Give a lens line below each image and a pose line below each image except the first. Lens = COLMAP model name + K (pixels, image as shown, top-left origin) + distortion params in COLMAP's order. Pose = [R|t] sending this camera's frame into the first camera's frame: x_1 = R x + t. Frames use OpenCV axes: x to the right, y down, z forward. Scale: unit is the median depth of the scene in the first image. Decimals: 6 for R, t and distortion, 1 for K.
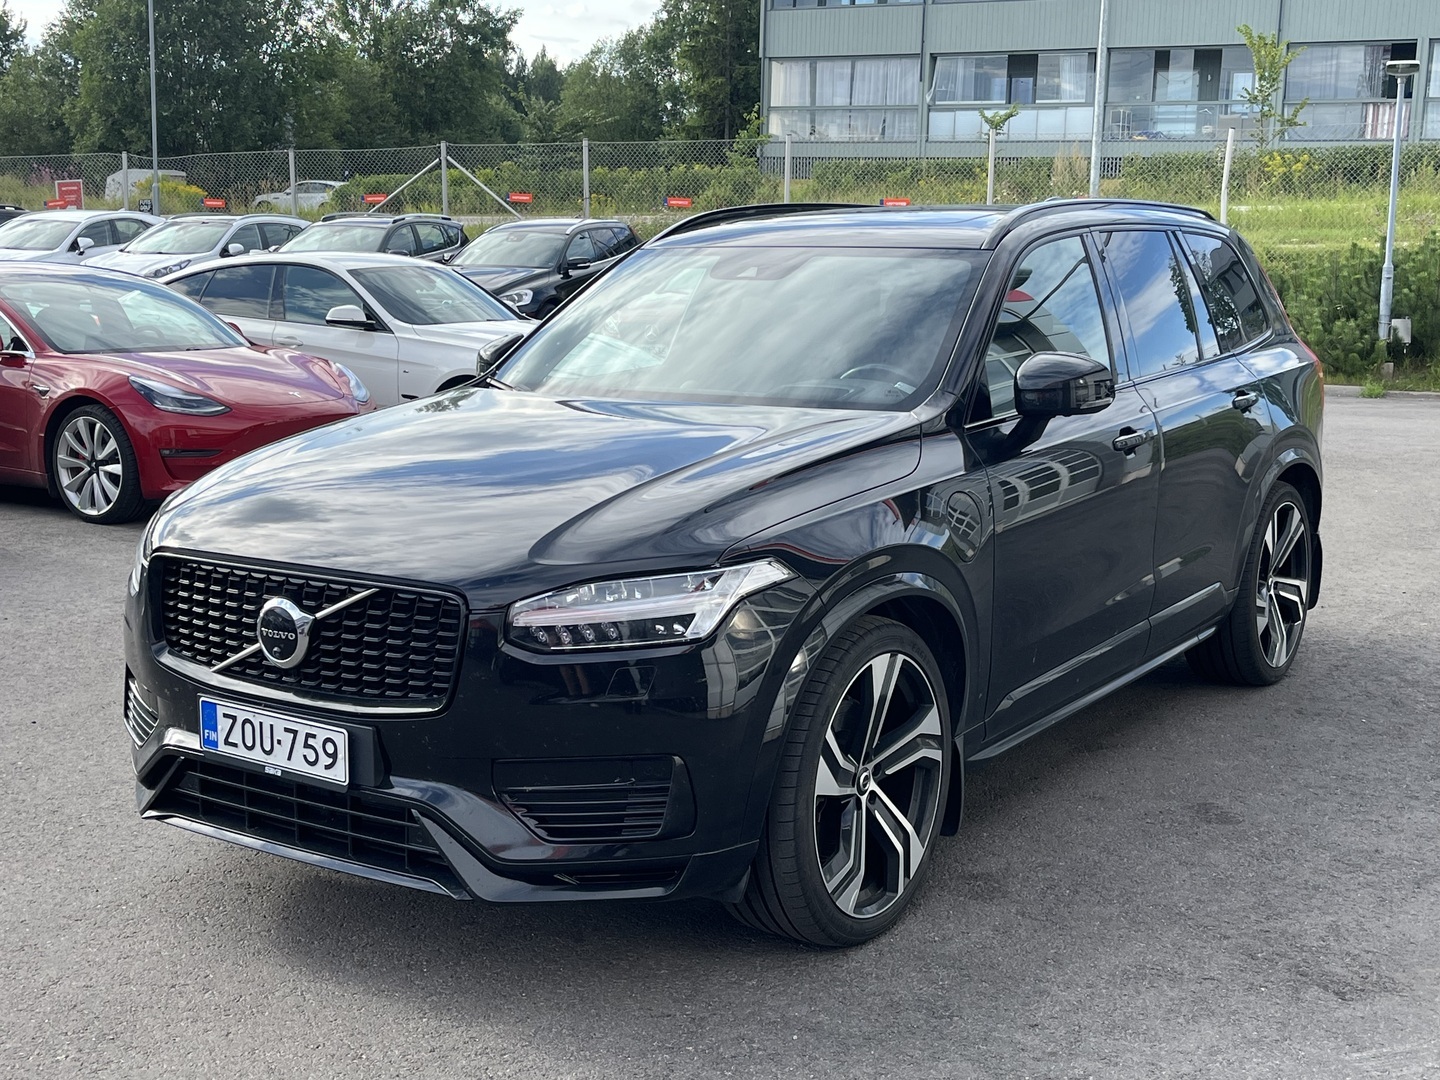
lens RADIAL K [[1783.8, 0, 721.3], [0, 1783.8, 545.0], [0, 0, 1]] dist [0.022321, 0.000000]
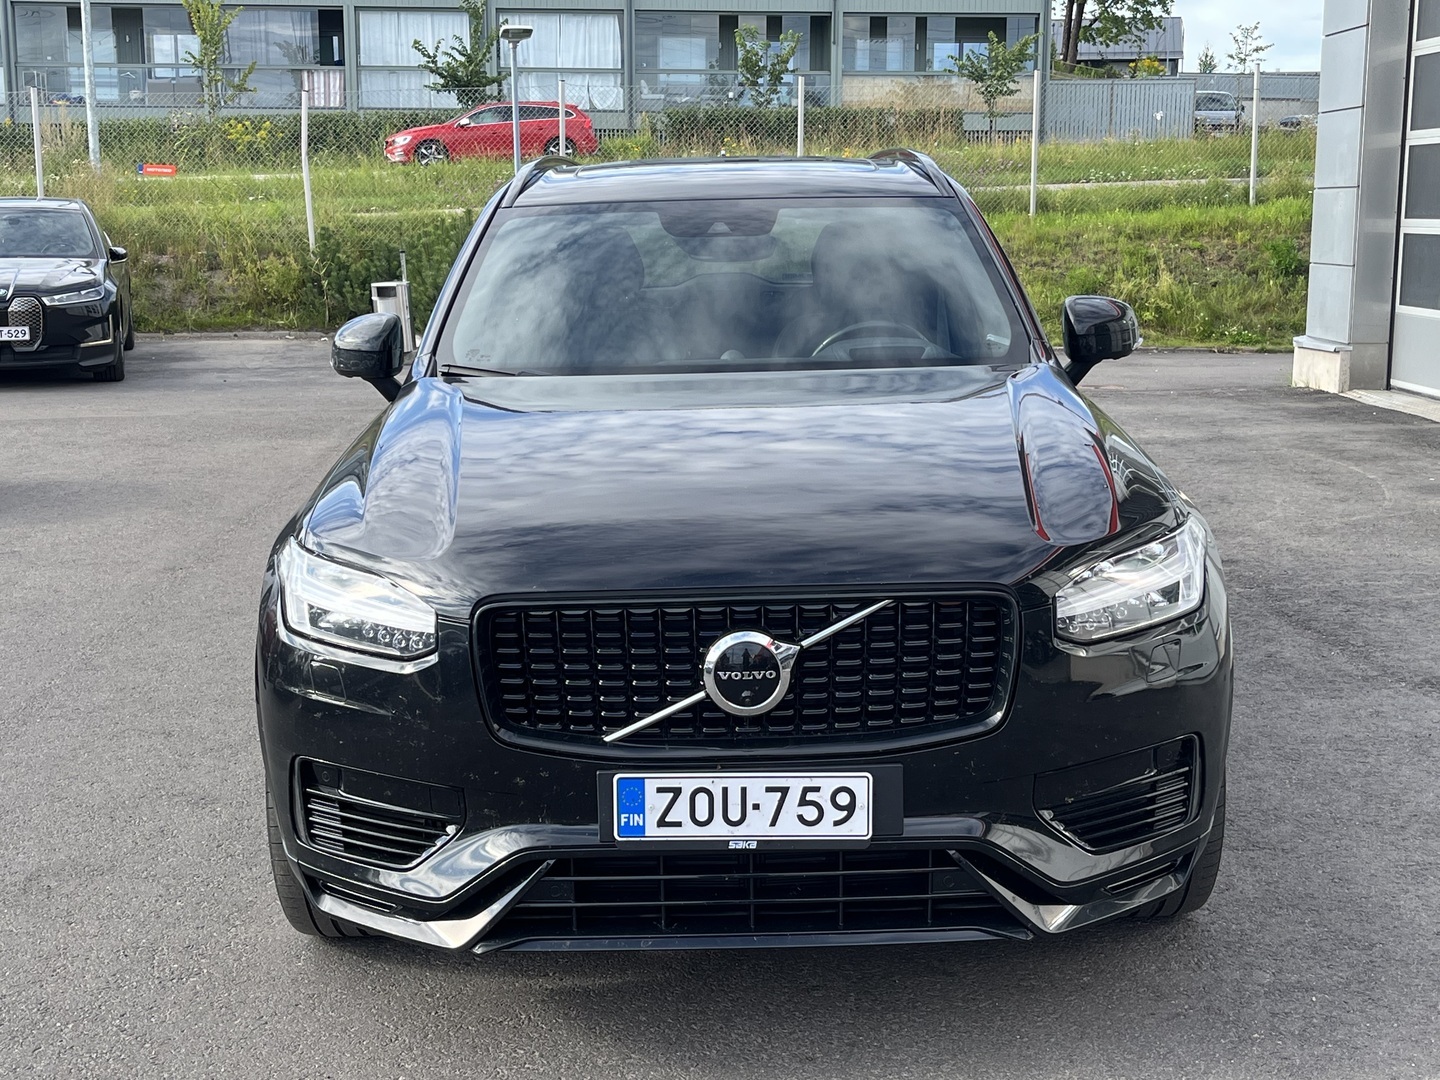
lens RADIAL K [[1888.8, 0, 719.8], [0, 1888.8, 539.0], [0, 0, 1]] dist [0.027389, 0.000000]
pose [[0.833421, -0.115529, 0.540429, -0.708565], [0.115045, 0.992750, 0.034806, -0.042299], [-0.540532, 0.033165, 0.840670, 0.281279]]
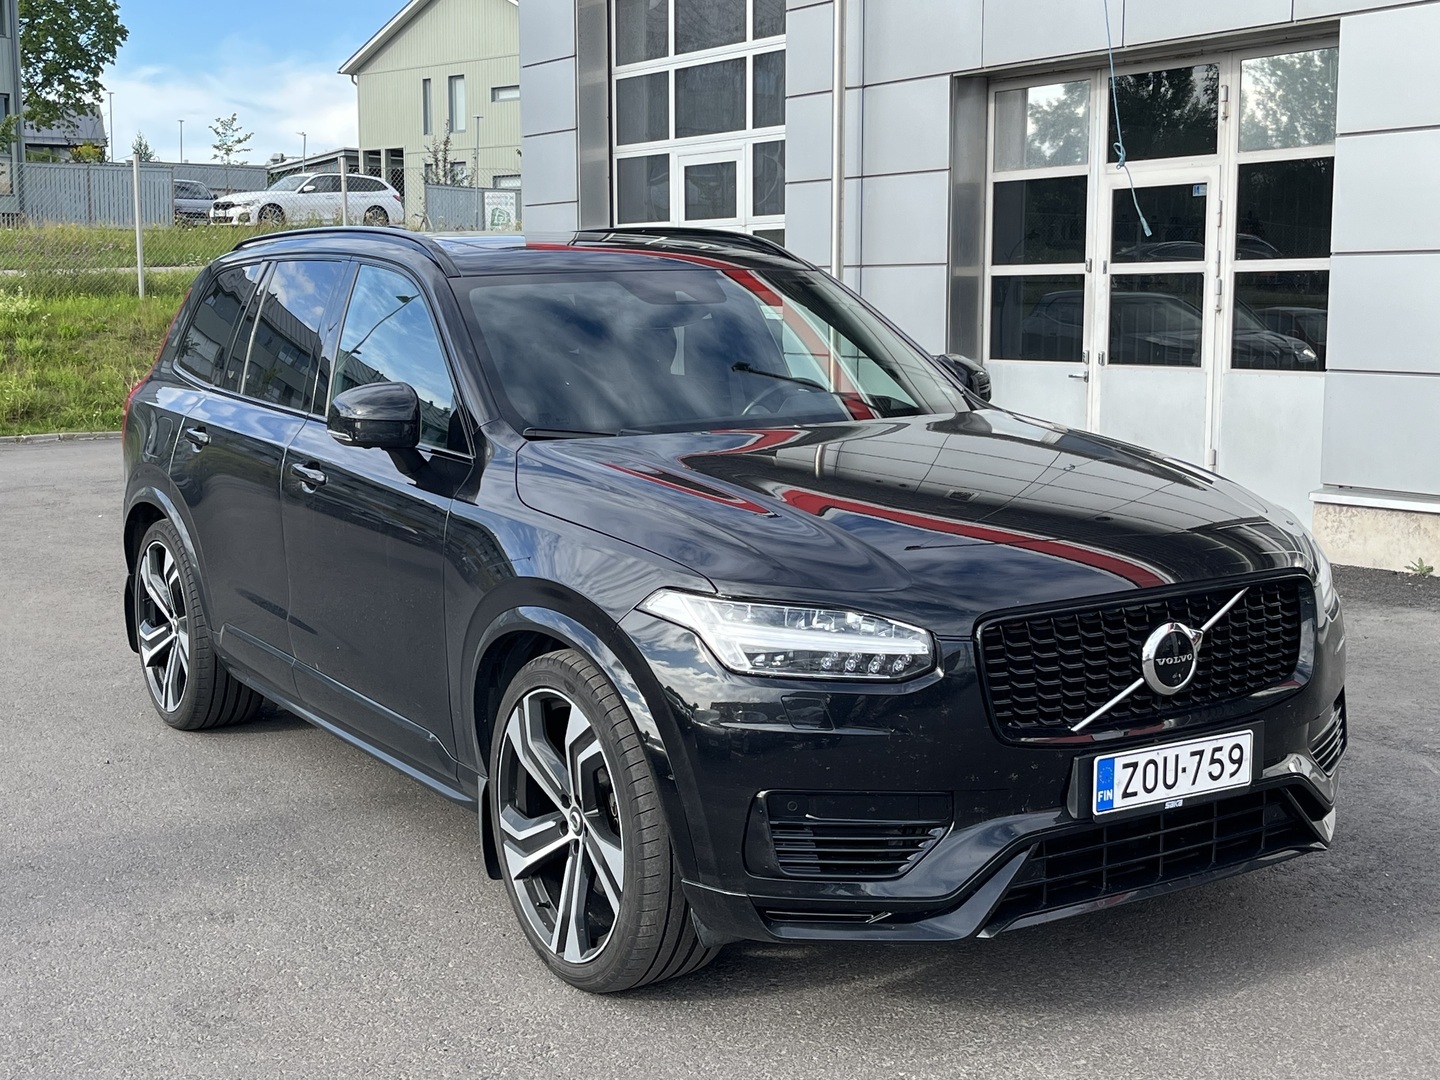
lens RADIAL K [[1878.0, 0, 714.7], [0, 1878.0, 536.3], [0, 0, 1]] dist [0.004768, 0.000000]
pose [[0.428918, -0.135953, 0.893054, -1.242746], [0.169243, 0.983199, 0.068392, -0.126249], [-0.887348, 0.121808, 0.444721, 0.754326]]
